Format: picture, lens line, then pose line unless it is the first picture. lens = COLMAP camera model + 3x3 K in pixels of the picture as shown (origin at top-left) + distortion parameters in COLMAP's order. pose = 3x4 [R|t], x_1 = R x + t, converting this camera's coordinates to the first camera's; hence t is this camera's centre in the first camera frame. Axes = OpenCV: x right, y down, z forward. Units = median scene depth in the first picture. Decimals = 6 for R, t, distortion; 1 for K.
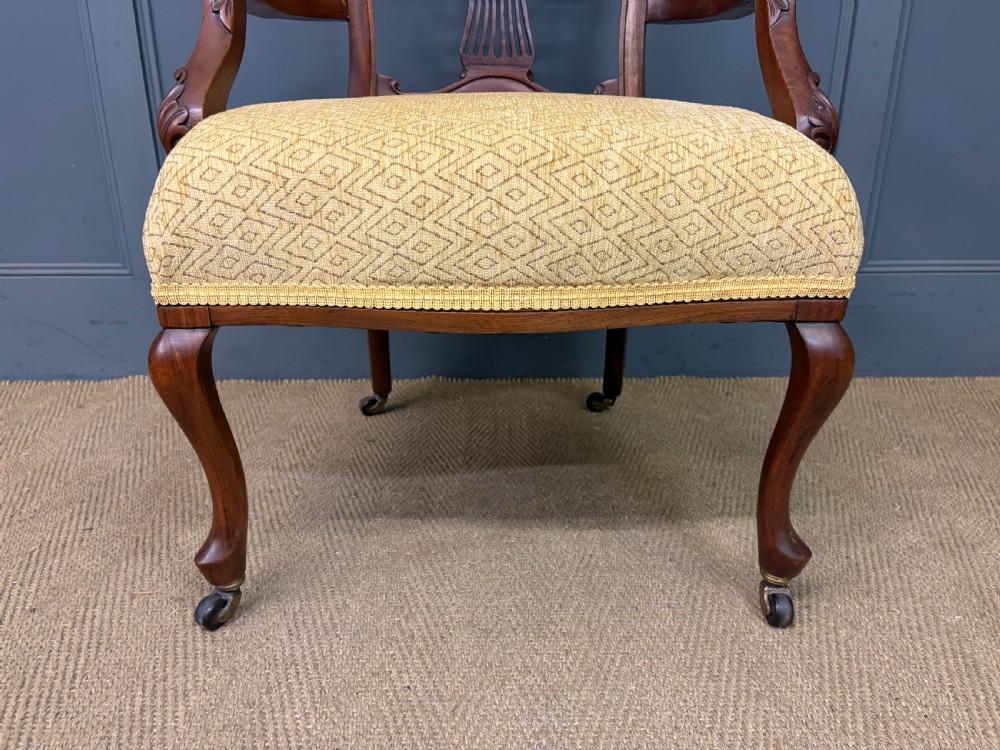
lens RADIAL K [[763.1, 0, 498.1], [0, 763.1, 379.7], [0, 0, 1]] dist [0.050635, -0.057529]
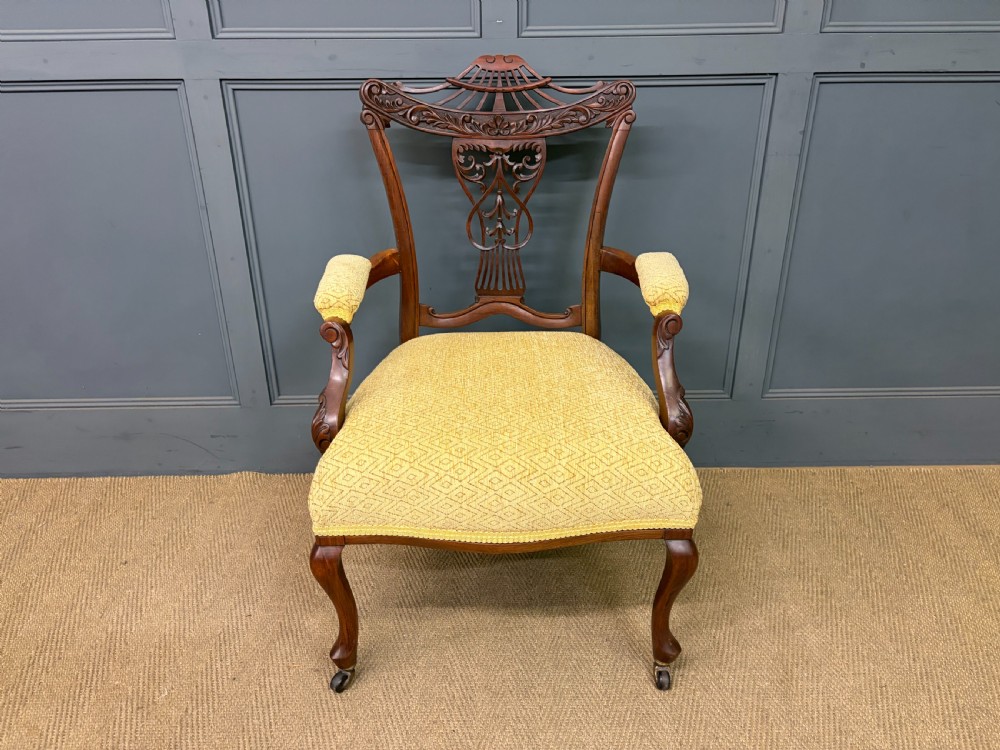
lens RADIAL K [[763.1, 0, 497.2], [0, 763.1, 380.1], [0, 0, 1]] dist [0.050635, -0.057529]
pose [[0.999949, -0.005387, -0.008504, 0.008218], [0.006141, 0.995814, 0.091202, -0.599615], [0.007977, -0.091249, 0.995796, -0.753695]]
